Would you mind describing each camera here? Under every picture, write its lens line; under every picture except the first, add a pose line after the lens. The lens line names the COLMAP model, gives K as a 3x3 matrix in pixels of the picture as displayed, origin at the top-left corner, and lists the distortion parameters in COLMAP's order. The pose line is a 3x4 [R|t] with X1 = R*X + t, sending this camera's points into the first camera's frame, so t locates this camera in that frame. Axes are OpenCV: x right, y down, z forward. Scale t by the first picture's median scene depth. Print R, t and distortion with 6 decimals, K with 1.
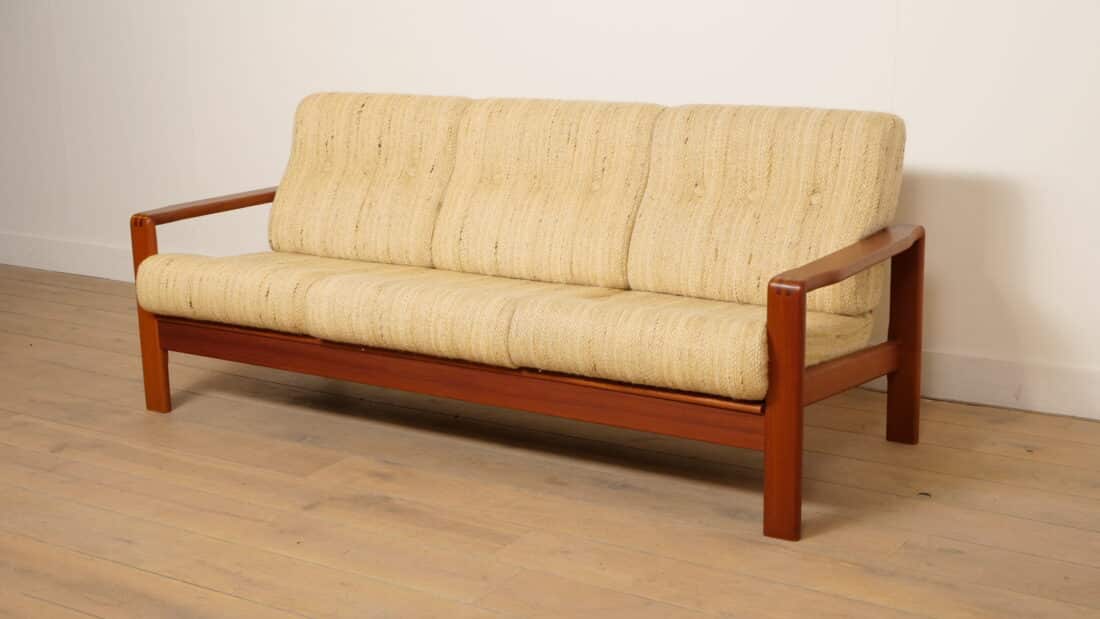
lens RADIAL K [[1411.6, 0, 550.0], [0, 1411.6, 309.5], [0, 0, 1]] dist [0.013550, 0.051637]
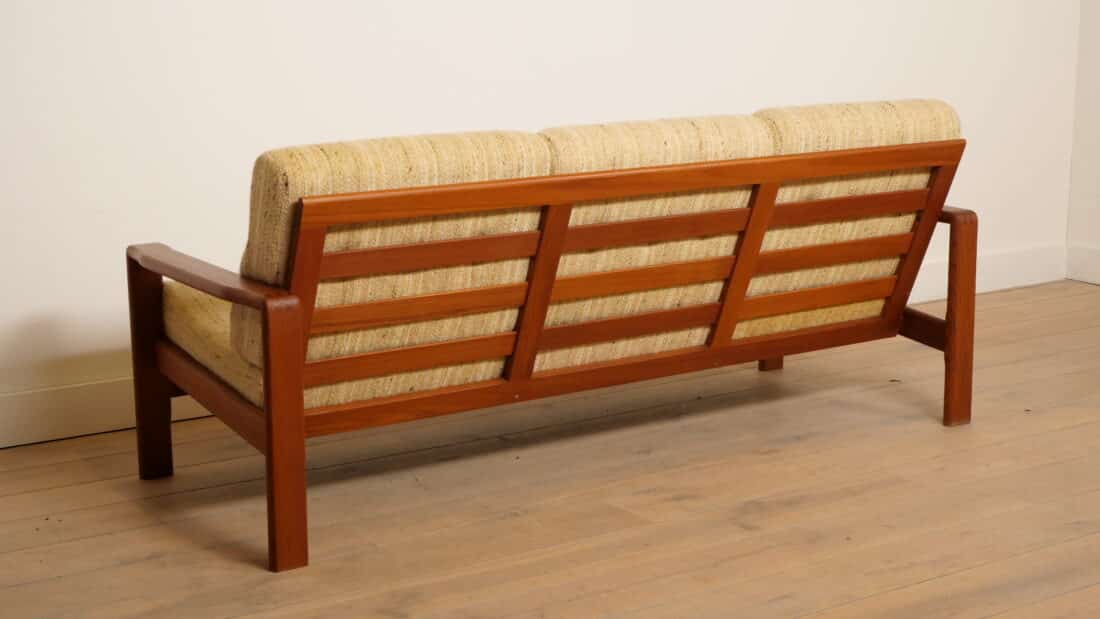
lens RADIAL K [[1787.7, 0, 550.0], [0, 1787.7, 309.5], [0, 0, 1]] dist [0.250158, -2.263171]
pose [[0.400762, -0.171521, 0.899984, -1.165169], [0.202682, 0.974578, 0.095484, -0.130957], [-0.893482, 0.144144, 0.425338, 0.535810]]
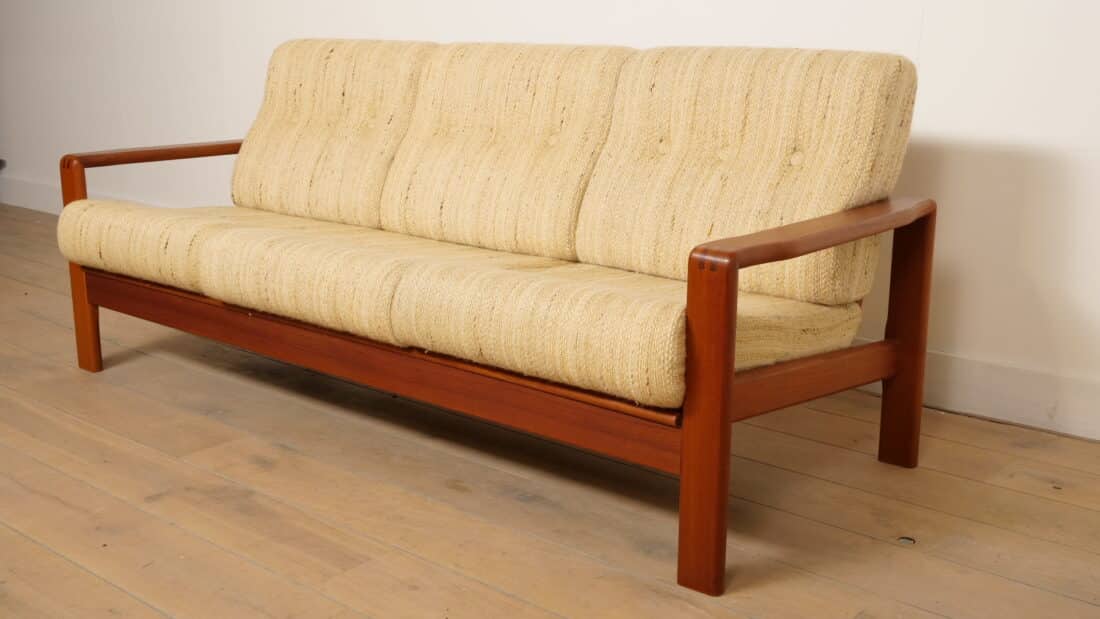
lens RADIAL K [[1164.7, 0, 550.0], [0, 1164.7, 309.5], [0, 0, 1]] dist [0.019736, 0.000628]
pose [[0.991340, 0.054945, -0.119277, 0.127480], [-0.053393, 0.998443, 0.016169, 0.004065], [0.119979, -0.009660, 0.992729, 0.309421]]
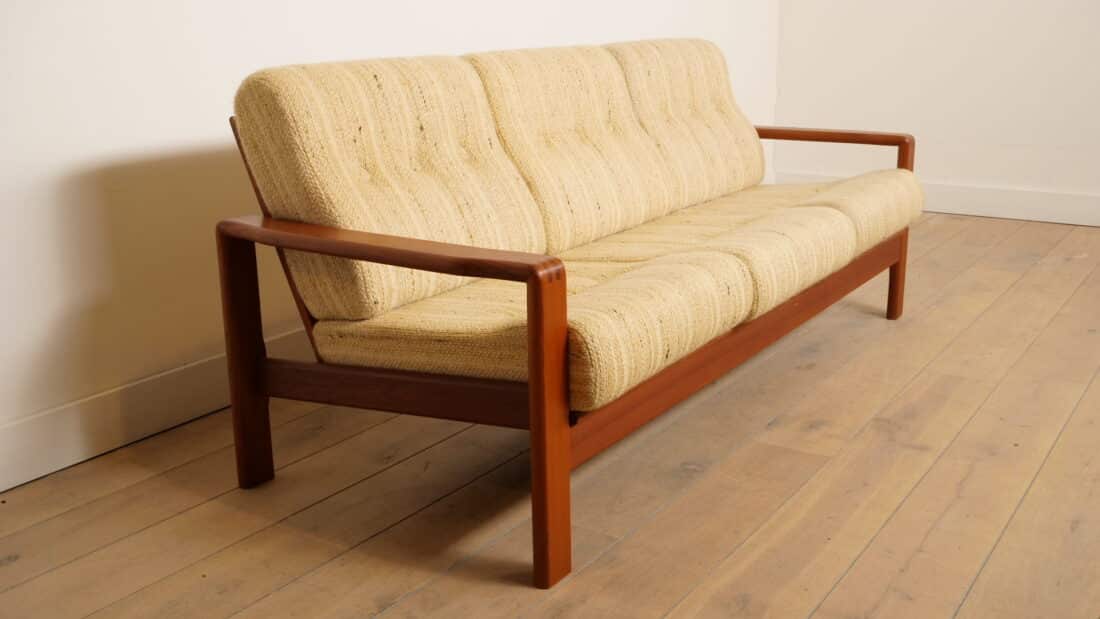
lens RADIAL K [[1097.8, 0, 550.0], [0, 1097.8, 309.5], [0, 0, 1]] dist [-0.007198, 0.002926]
pose [[0.021272, -0.248152, 0.968488, -0.798451], [0.239129, 0.941853, 0.236075, -0.169334], [-0.970755, 0.226571, 0.079375, 1.061868]]
